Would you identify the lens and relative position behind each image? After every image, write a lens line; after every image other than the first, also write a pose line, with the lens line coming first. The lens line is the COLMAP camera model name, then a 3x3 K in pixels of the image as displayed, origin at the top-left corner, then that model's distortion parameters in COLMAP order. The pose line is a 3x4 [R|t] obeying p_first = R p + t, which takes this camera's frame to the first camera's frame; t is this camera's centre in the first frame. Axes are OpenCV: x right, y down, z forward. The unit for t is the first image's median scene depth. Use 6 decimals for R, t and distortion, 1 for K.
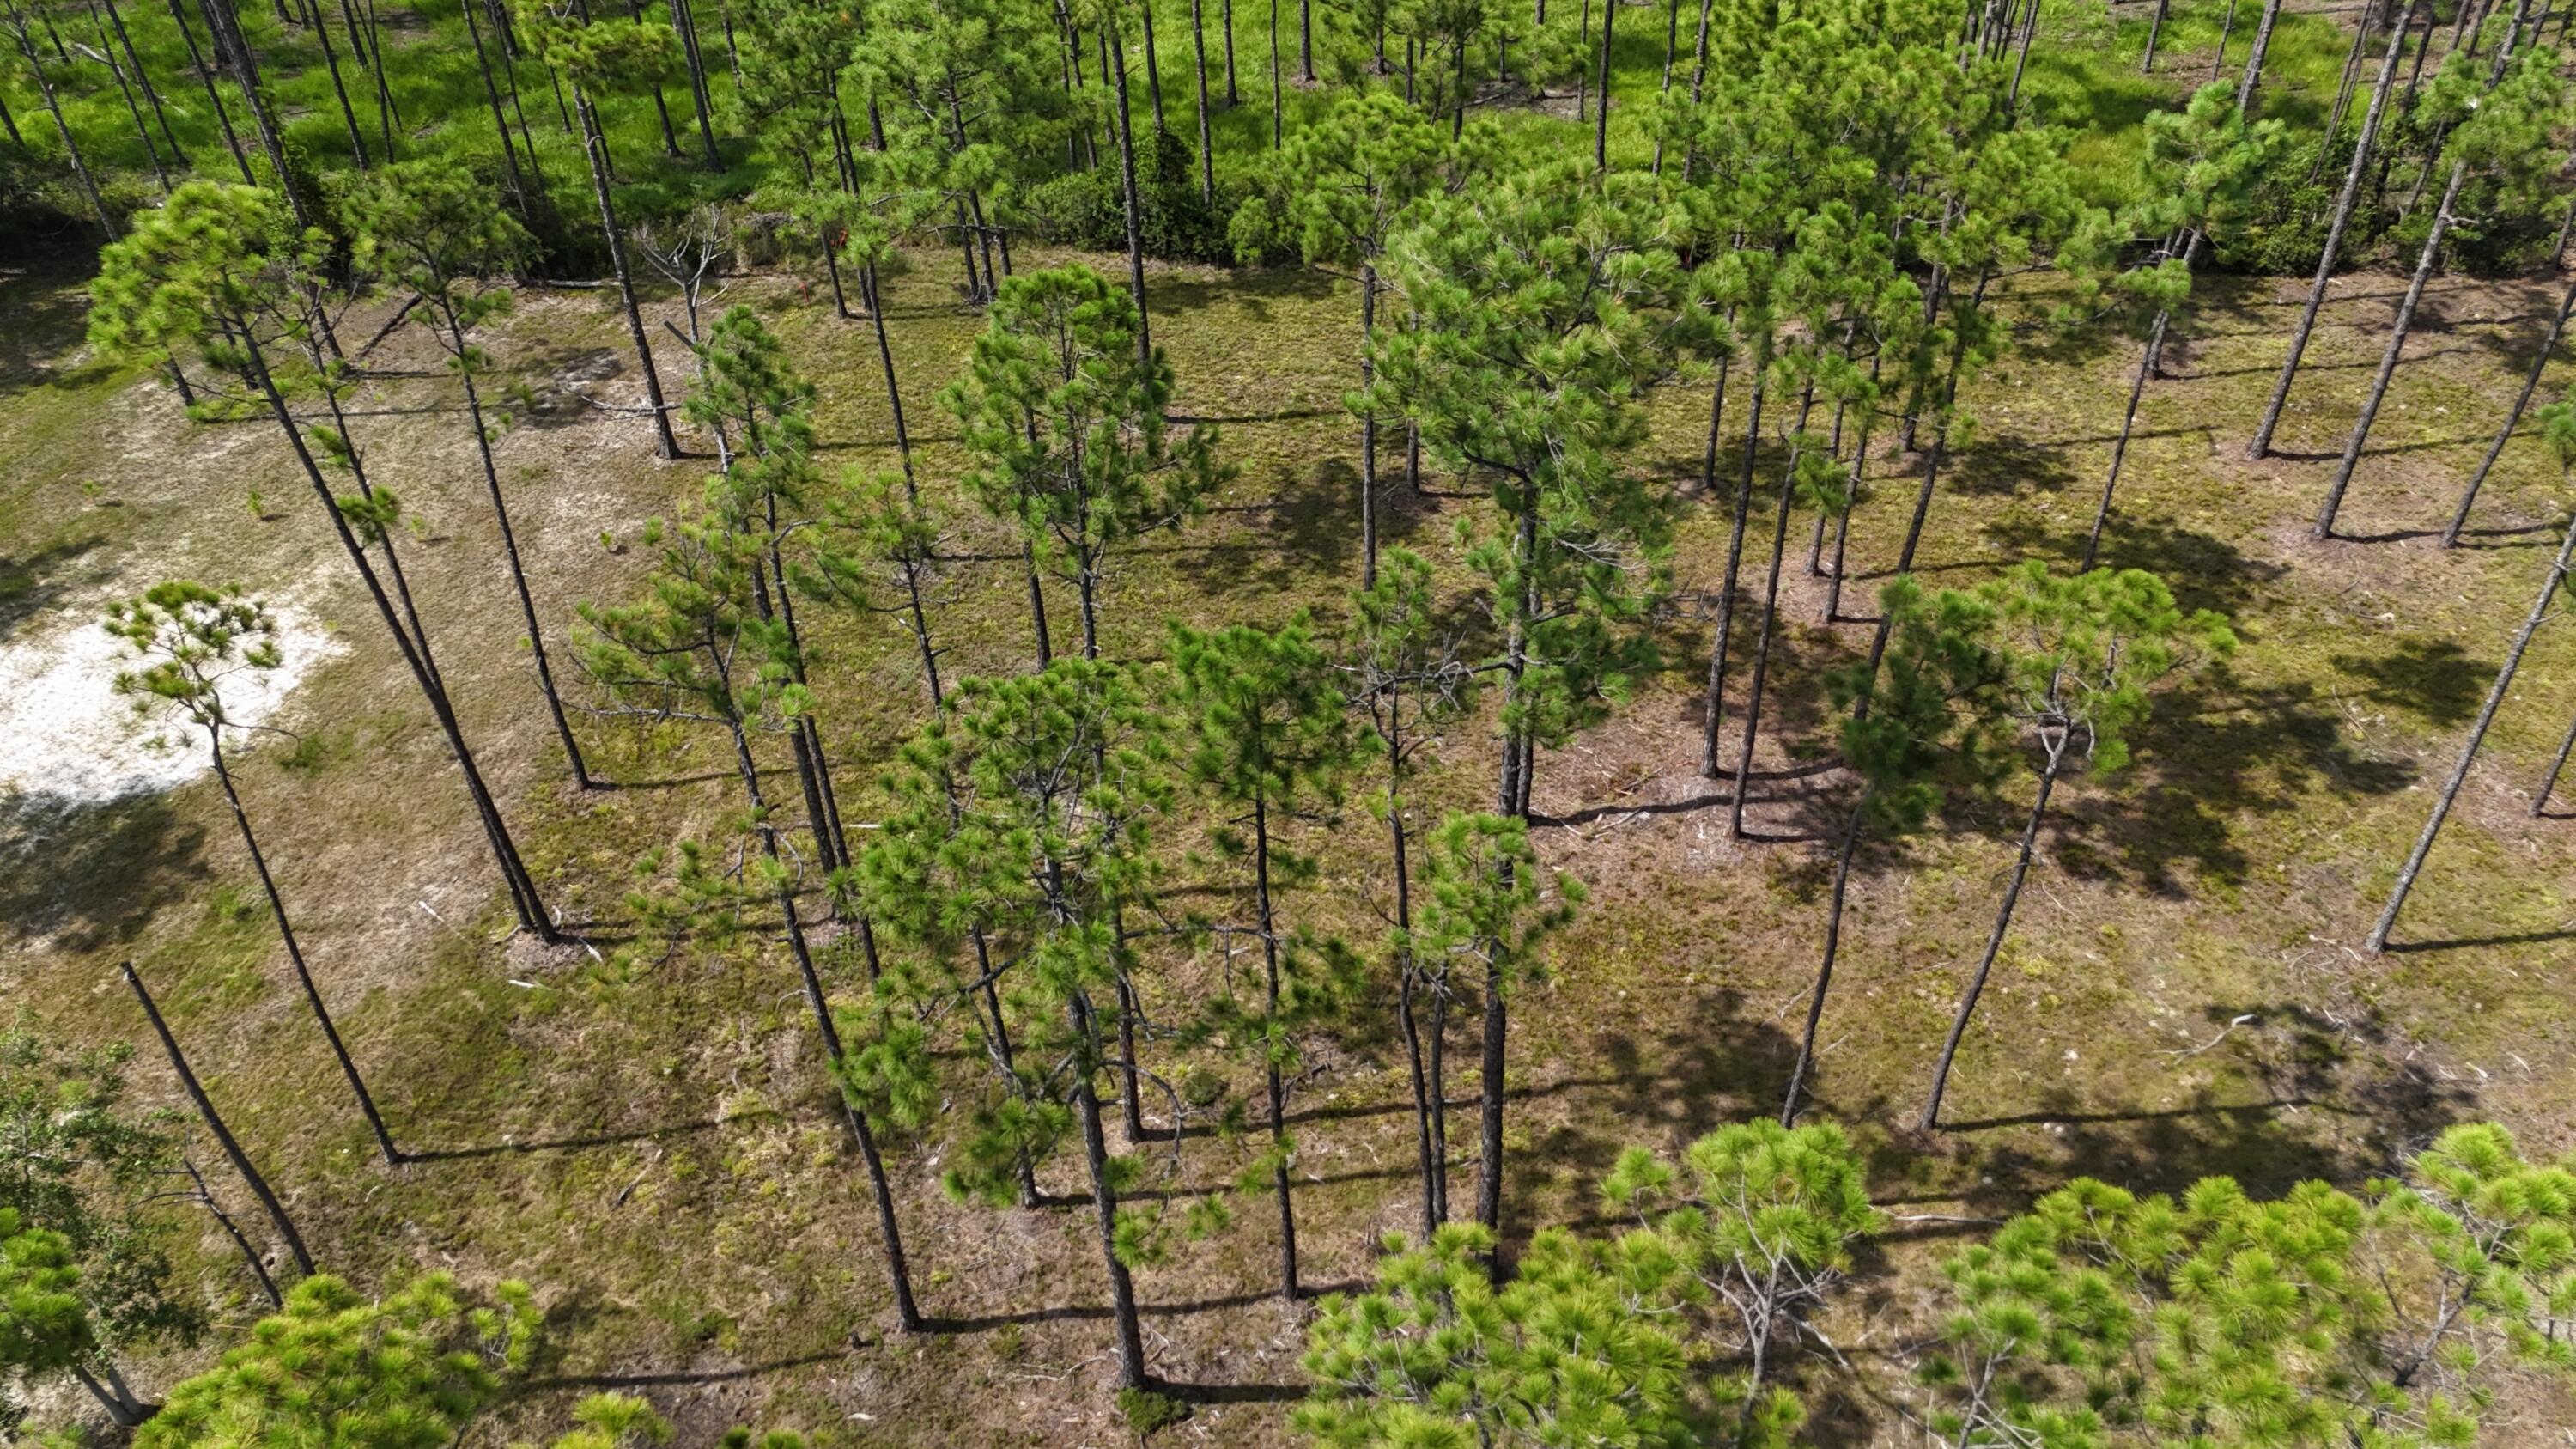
lens RADIAL K [[1863.7, 0, 1307.4], [0, 1863.7, 709.3], [0, 0, 1]] dist [0.075995, -0.073082]
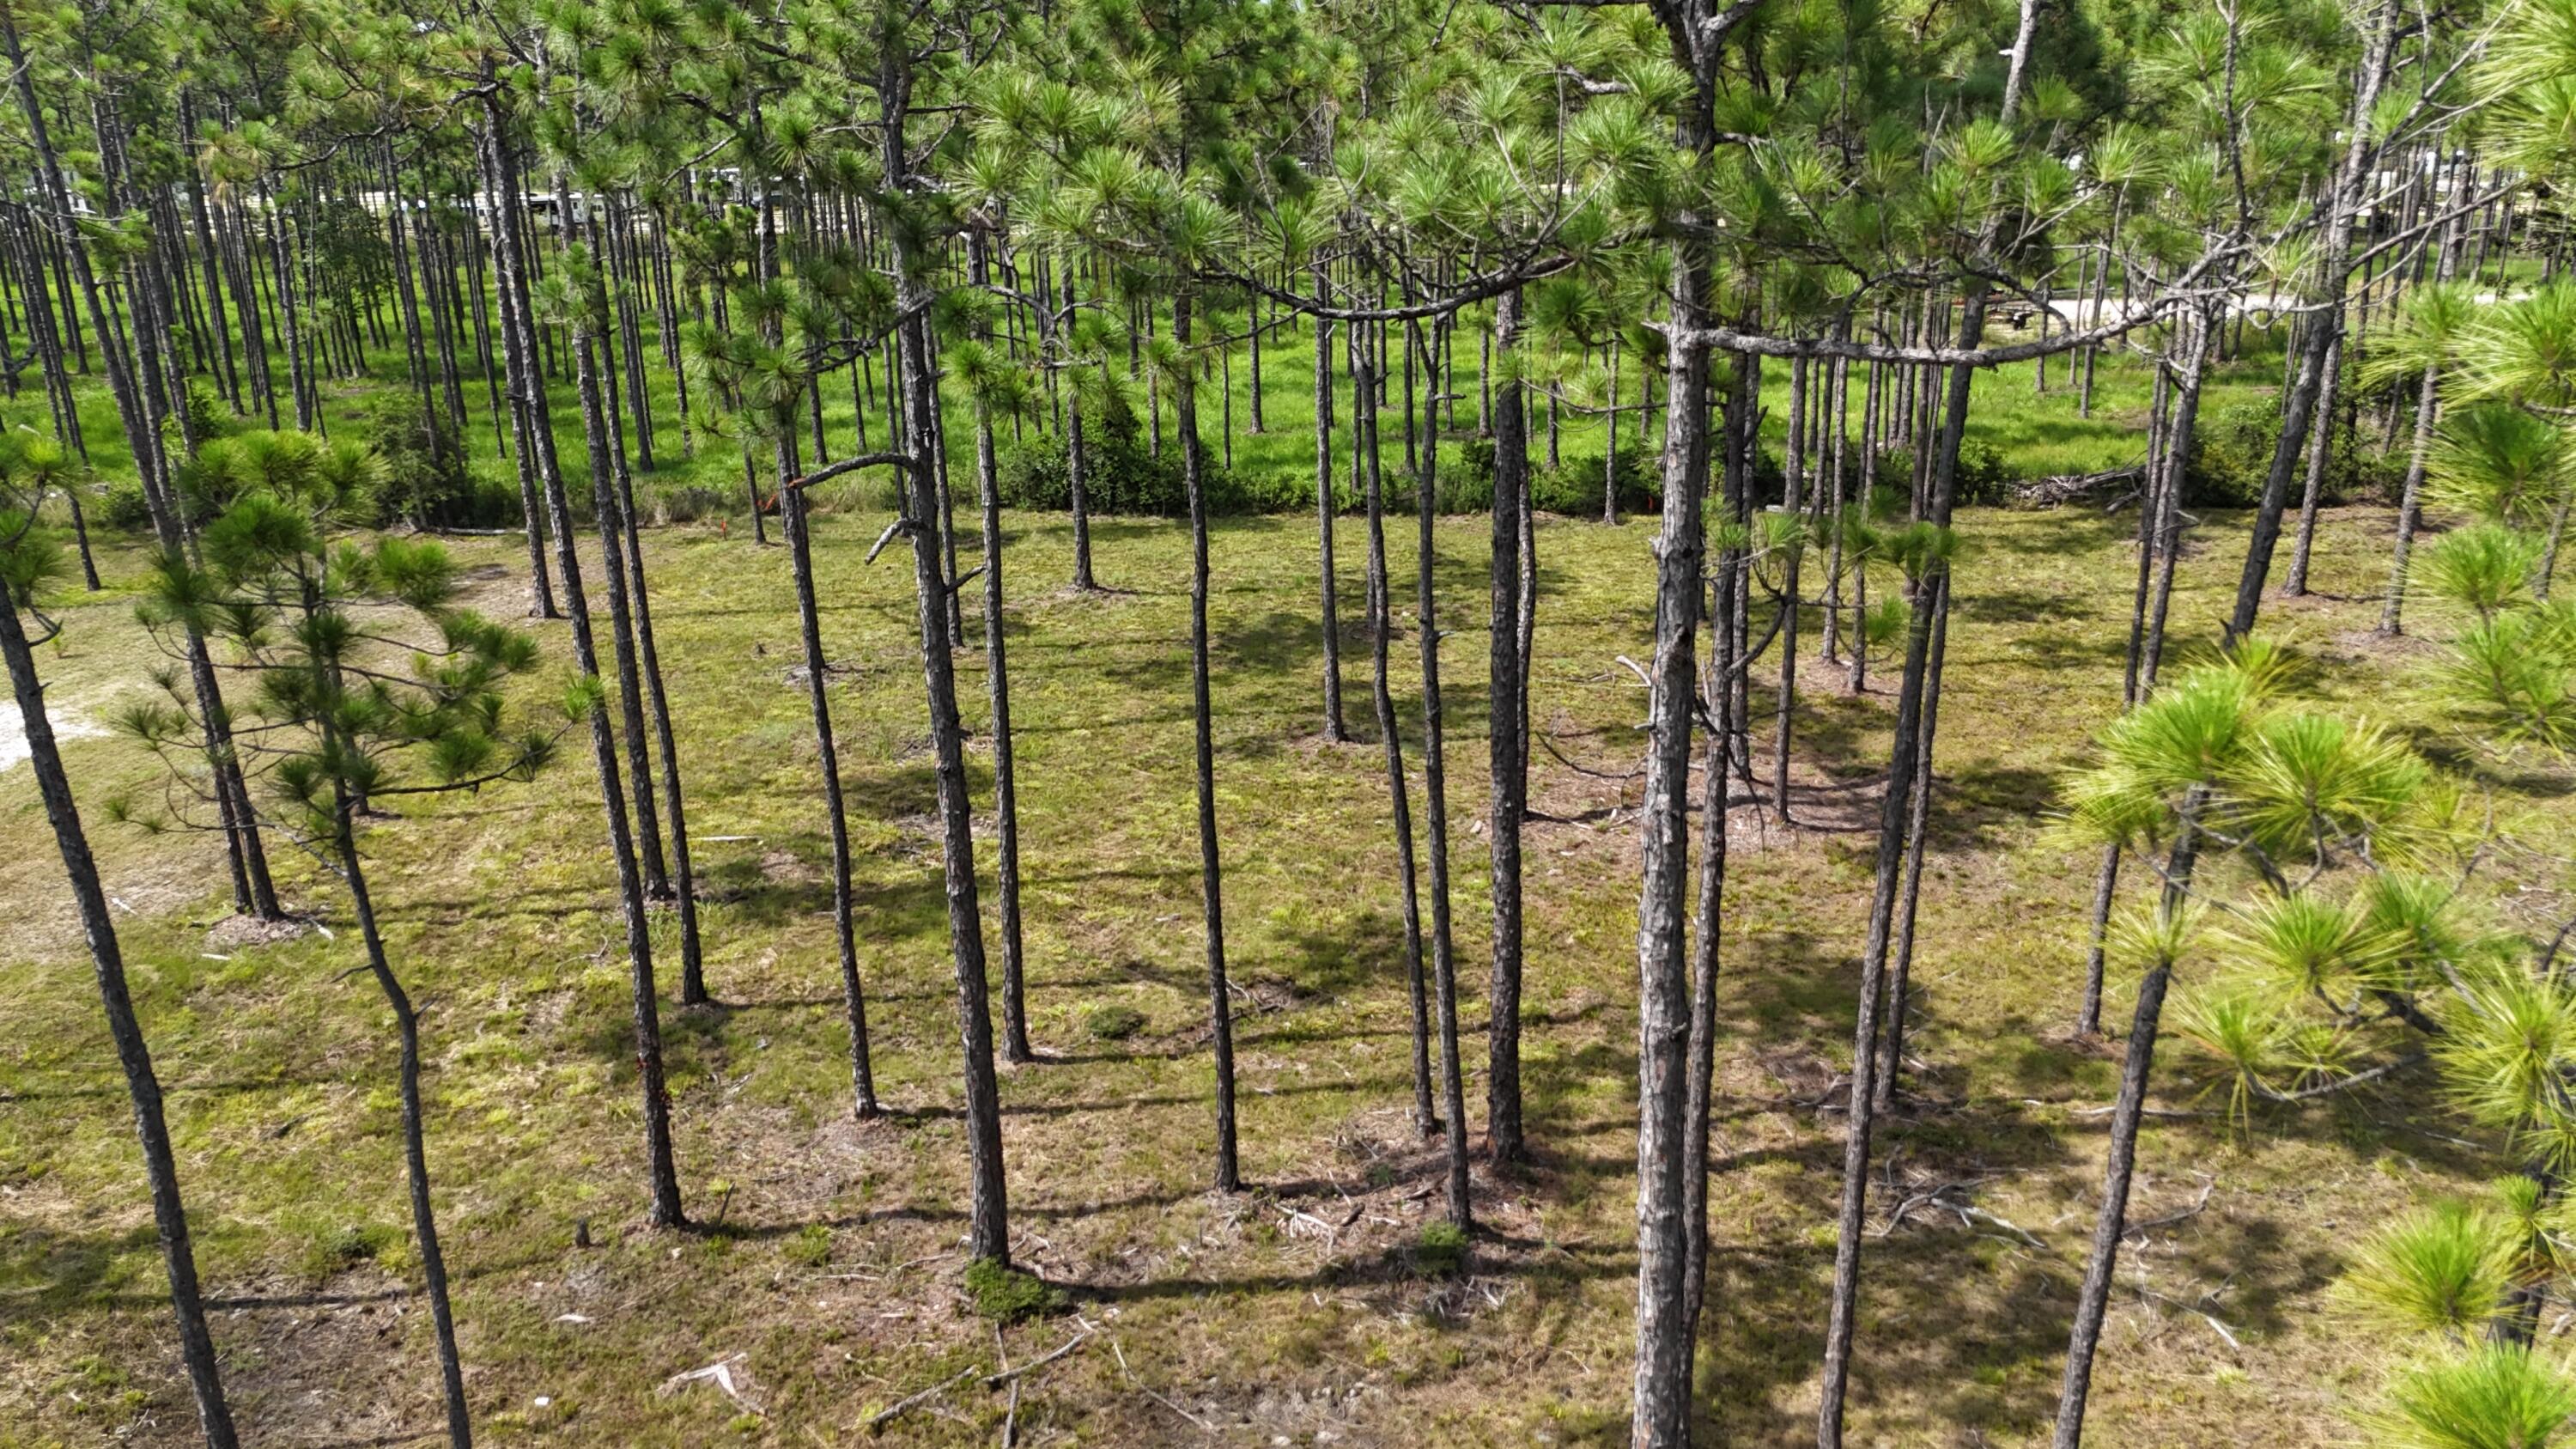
lens RADIAL K [[1863.7, 0, 1307.7], [0, 1863.7, 706.3], [0, 0, 1]] dist [0.075995, -0.073082]
pose [[0.999705, -0.006735, 0.023320, 0.004892], [0.014888, 0.928925, -0.369969, 0.364878], [-0.019171, 0.370207, 0.928751, 0.262736]]
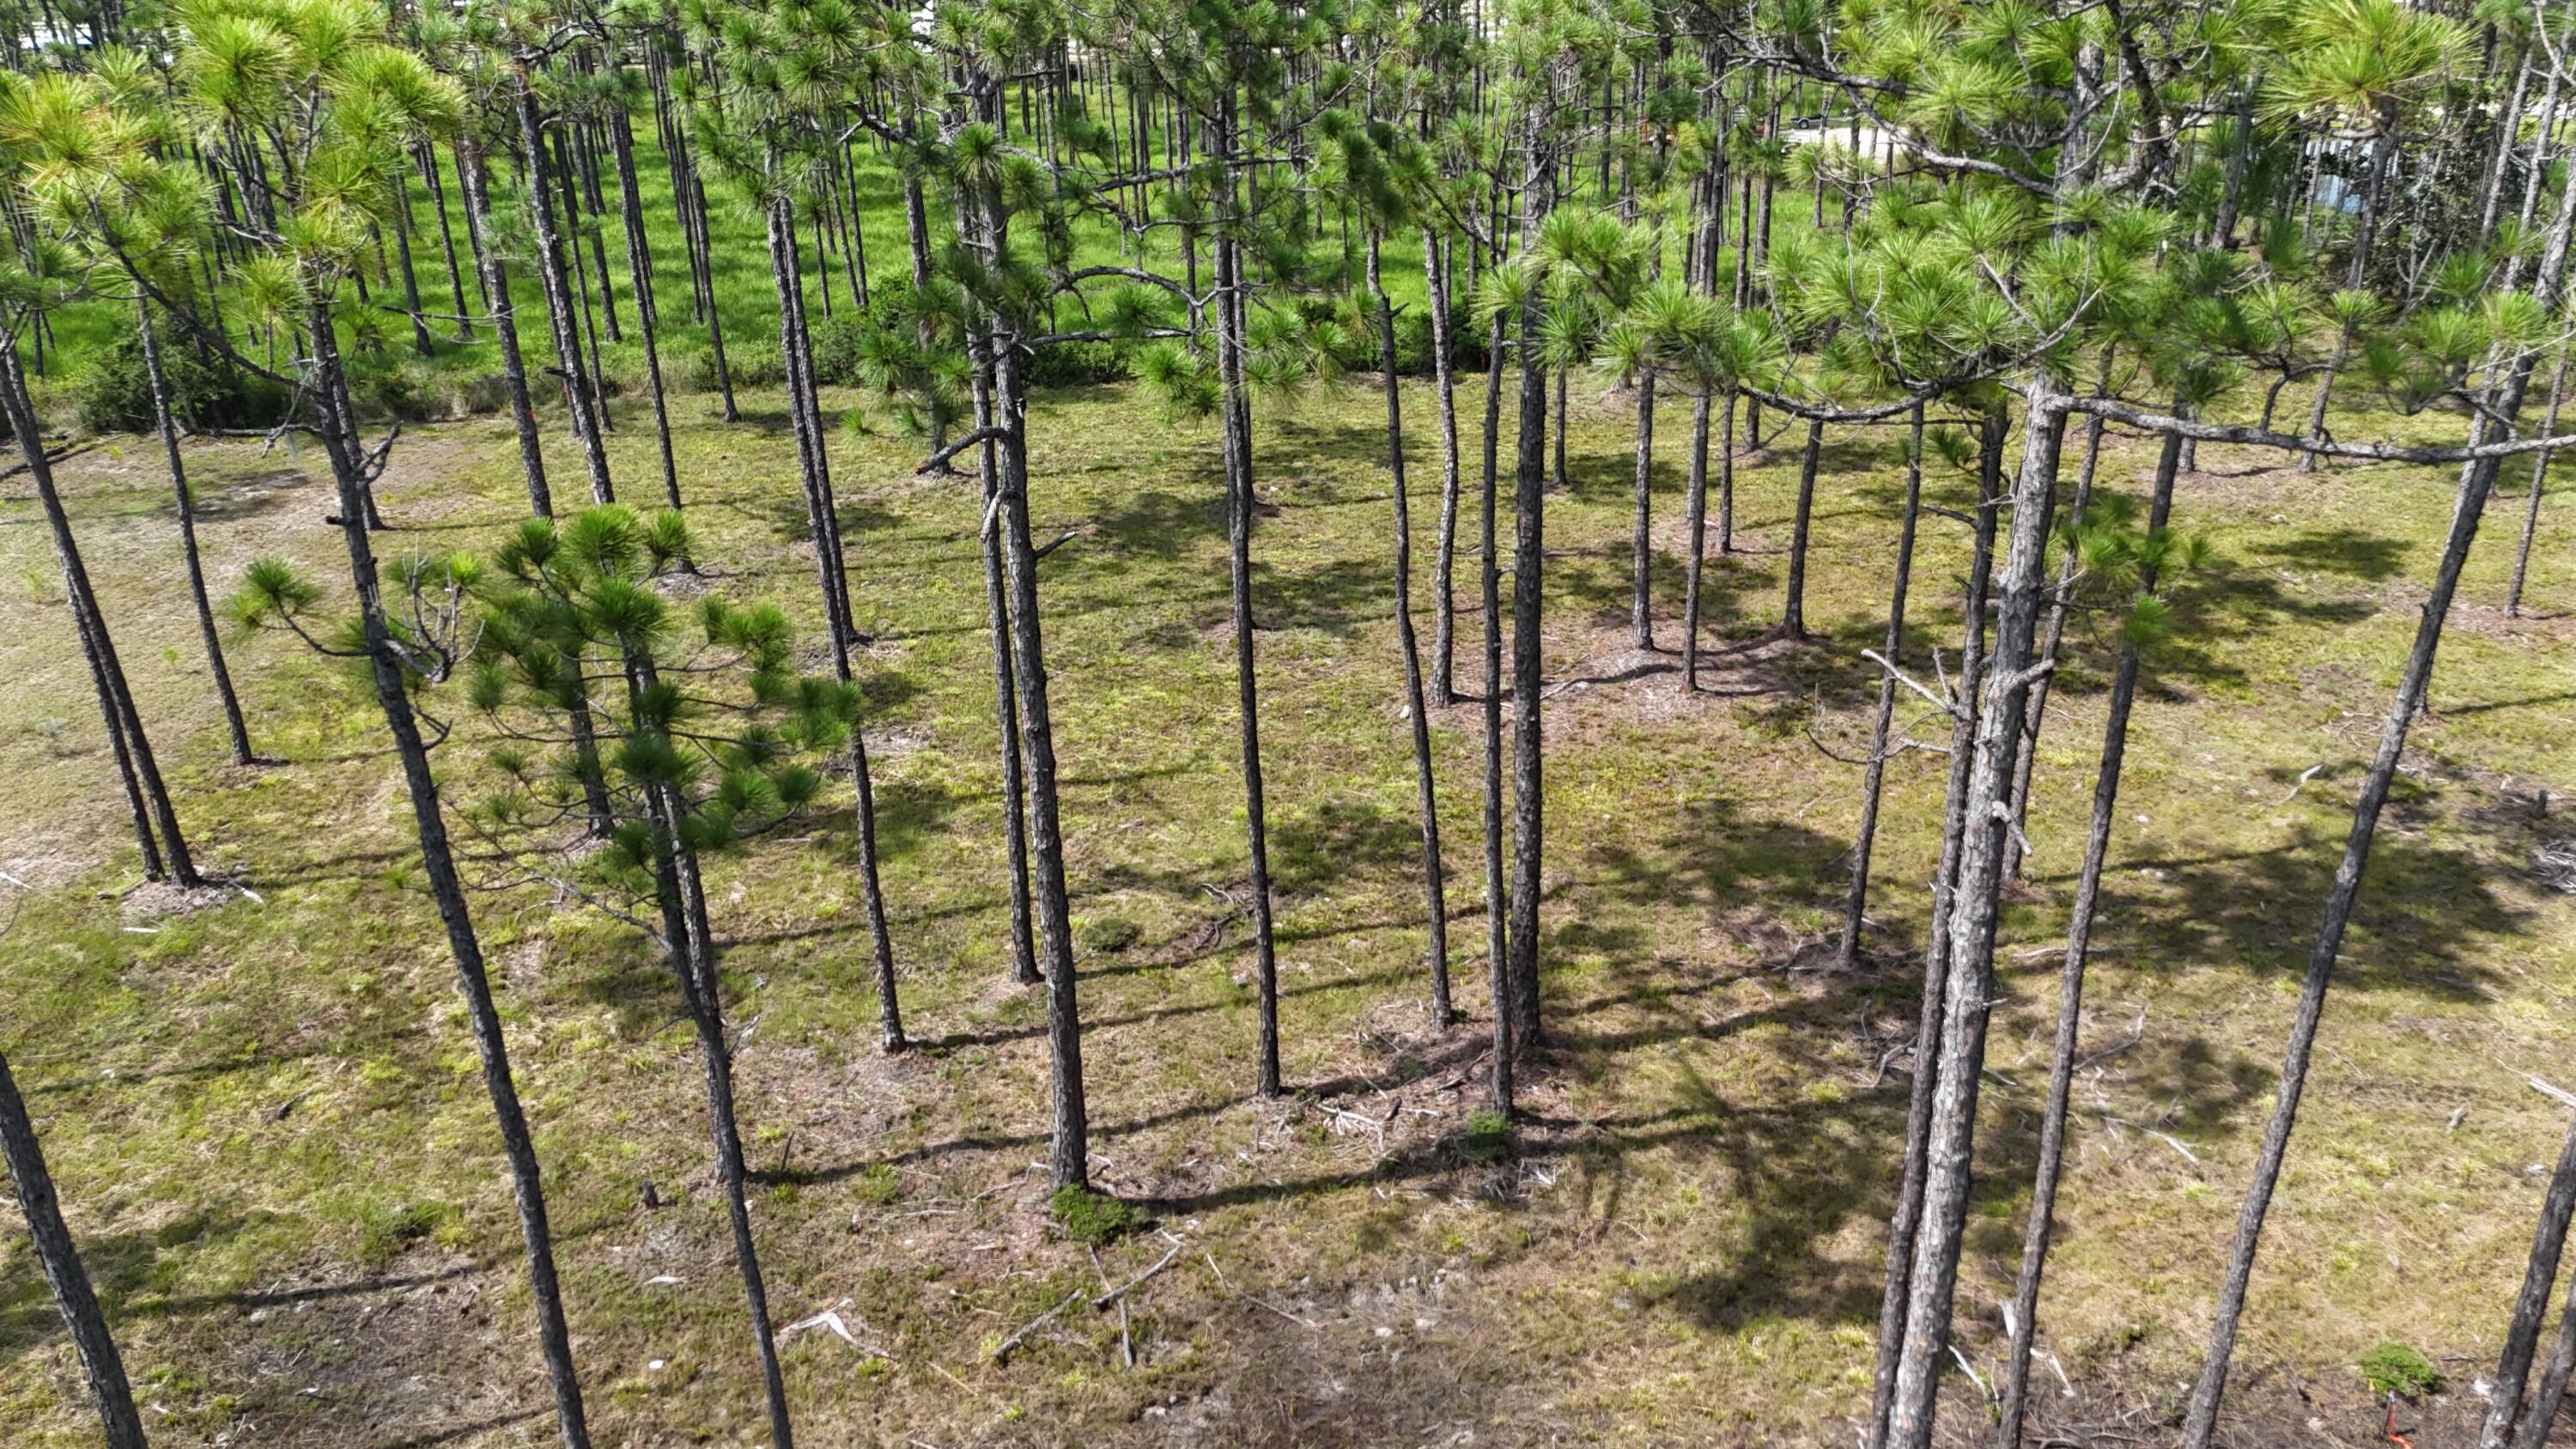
lens RADIAL K [[1863.7, 0, 1303.2], [0, 1863.7, 706.4], [0, 0, 1]] dist [0.075995, -0.073082]
pose [[0.986268, -0.066631, 0.151113, -0.086859], [0.106949, 0.954910, -0.276963, 0.335589], [-0.125845, 0.289321, 0.948924, 0.242473]]
